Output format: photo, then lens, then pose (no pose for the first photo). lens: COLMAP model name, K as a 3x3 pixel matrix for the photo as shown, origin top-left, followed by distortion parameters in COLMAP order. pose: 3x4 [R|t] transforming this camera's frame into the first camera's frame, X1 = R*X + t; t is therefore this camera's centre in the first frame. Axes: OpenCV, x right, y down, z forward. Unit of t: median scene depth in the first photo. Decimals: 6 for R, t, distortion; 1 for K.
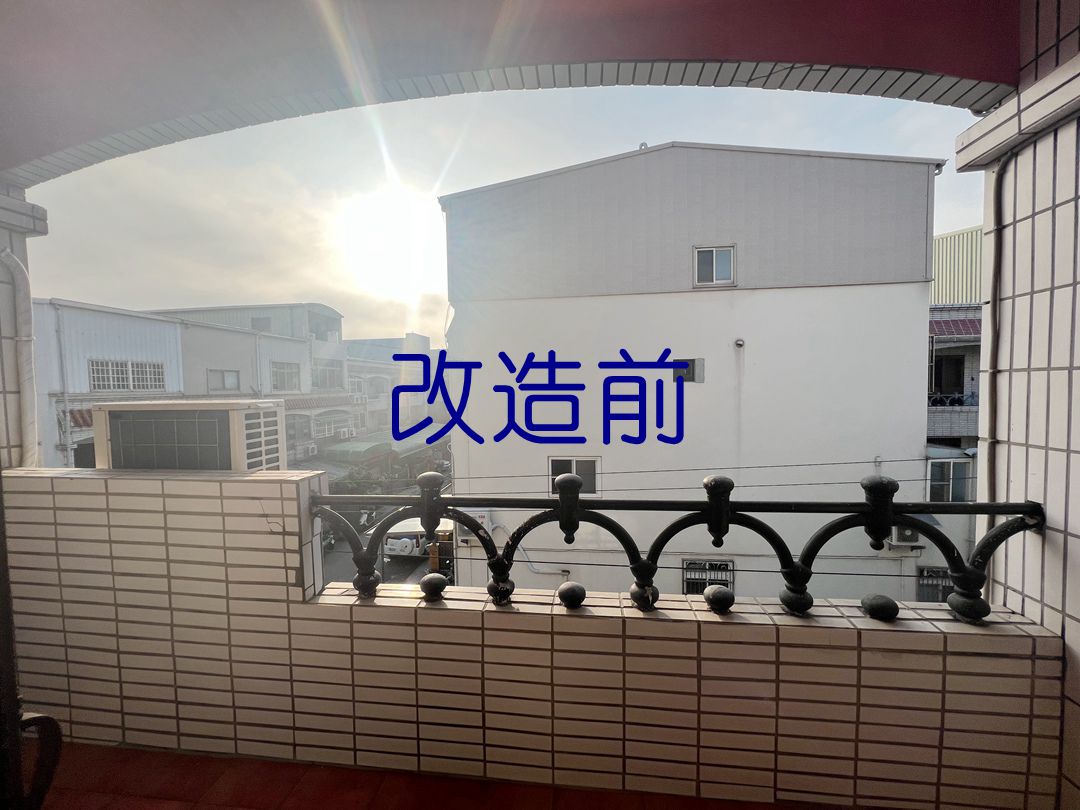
lens RADIAL K [[435.9, 0, 534.8], [0, 435.9, 403.3], [0, 0, 1]] dist [0.001181, -0.000237]
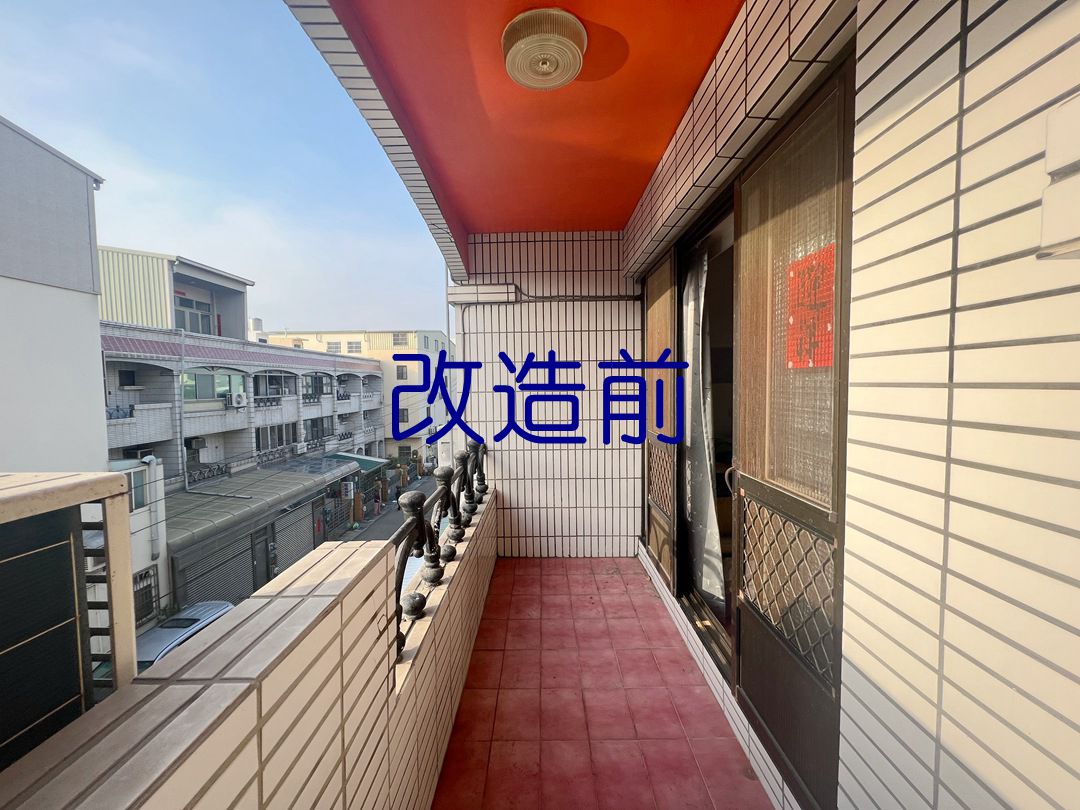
lens RADIAL K [[427.5, 0, 539.1], [0, 427.5, 404.0], [0, 0, 1]] dist [0.042292, -0.000069]
pose [[-0.138798, -0.028772, 0.989903, -1.197812], [0.058864, 0.997571, 0.037249, -0.061589], [-0.988570, 0.063439, -0.136767, 0.810958]]
